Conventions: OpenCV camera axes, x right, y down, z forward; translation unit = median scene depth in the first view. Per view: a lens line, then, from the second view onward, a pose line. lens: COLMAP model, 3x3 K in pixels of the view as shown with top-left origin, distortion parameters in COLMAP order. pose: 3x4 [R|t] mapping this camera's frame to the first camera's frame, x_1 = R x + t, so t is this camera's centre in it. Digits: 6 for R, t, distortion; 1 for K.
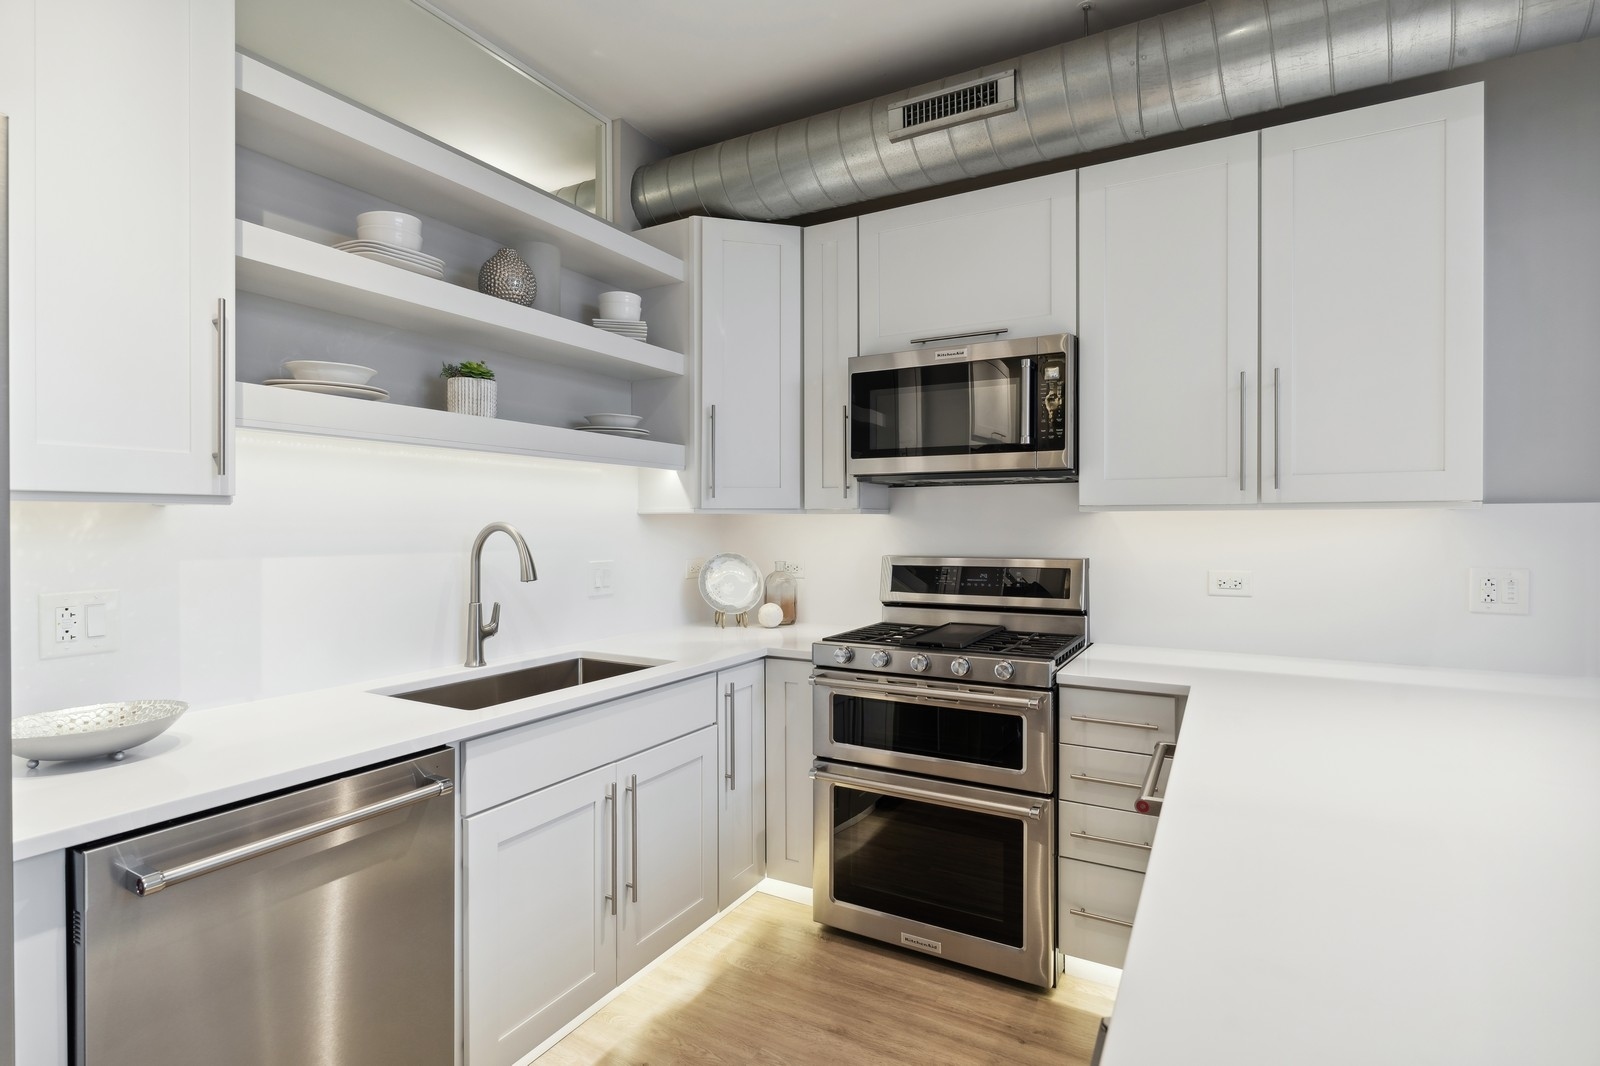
lens RADIAL K [[790.7, 0, 787.4], [0, 790.7, 528.8], [0, 0, 1]] dist [-0.003528, 0.000809]
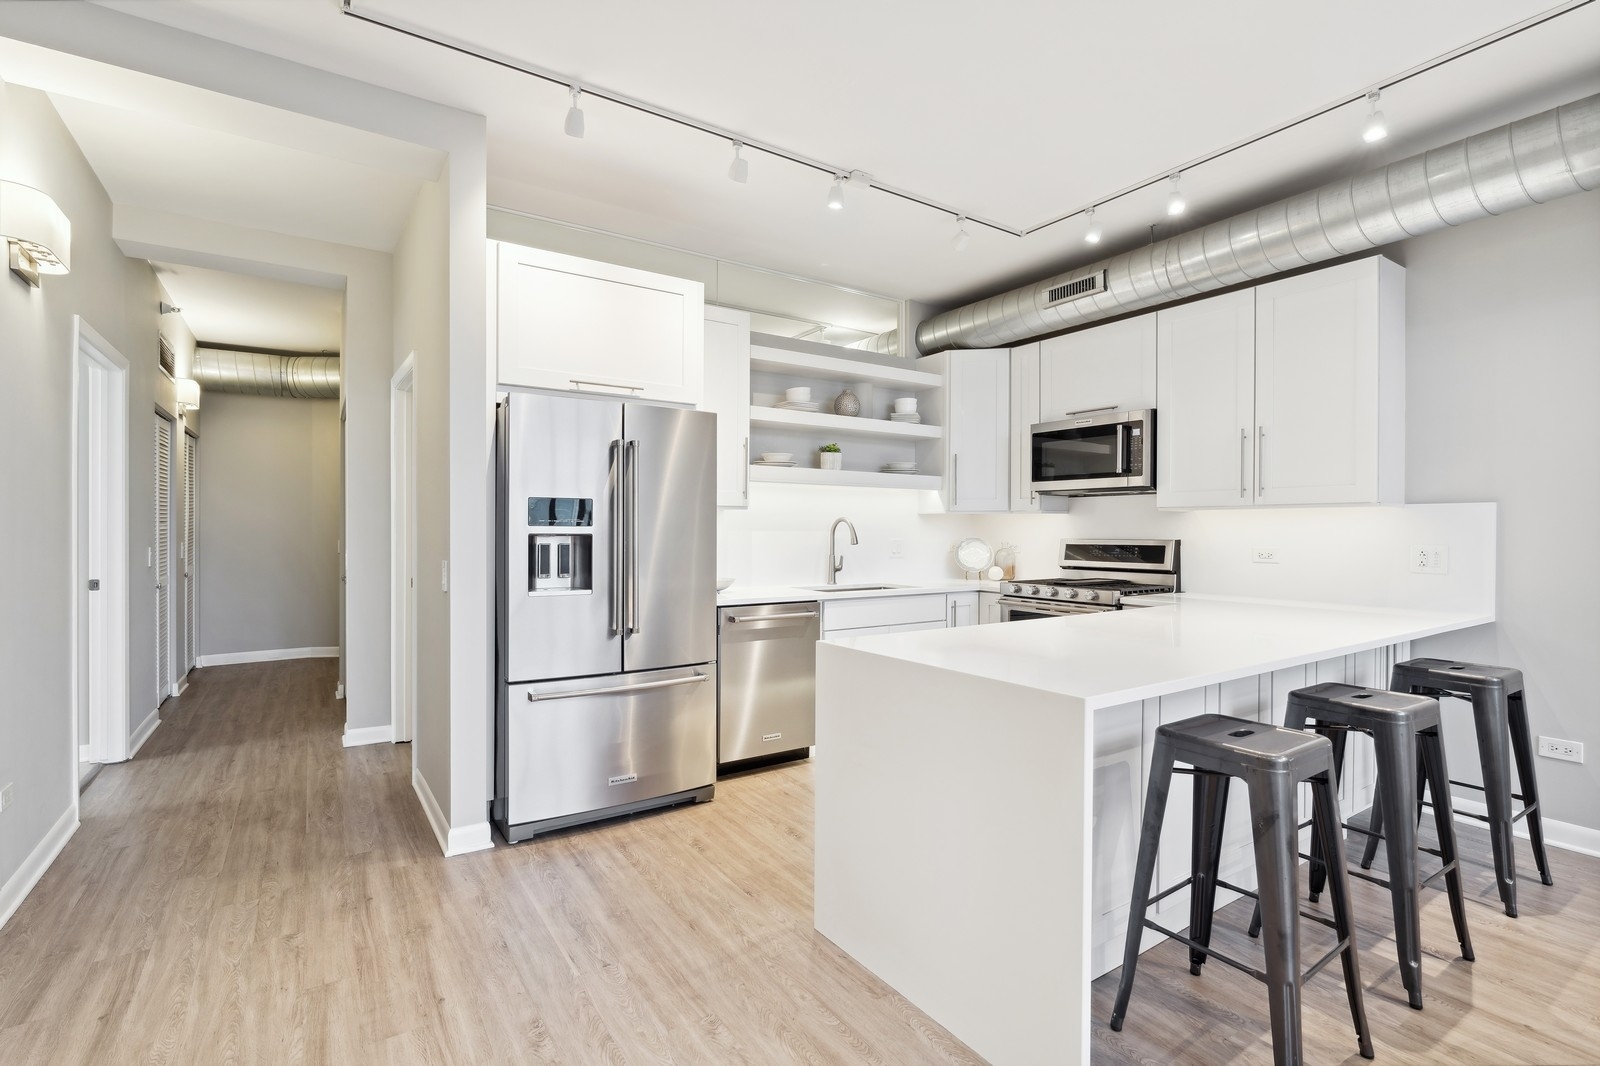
lens RADIAL K [[735.2, 0, 794.4], [0, 735.2, 531.6], [0, 0, 1]] dist [-0.002542, -0.000205]
pose [[0.897632, 0.005498, -0.440711, 0.364087], [-0.006954, 0.999974, -0.001688, 0.031407], [0.440691, 0.004580, 0.897647, -0.778891]]
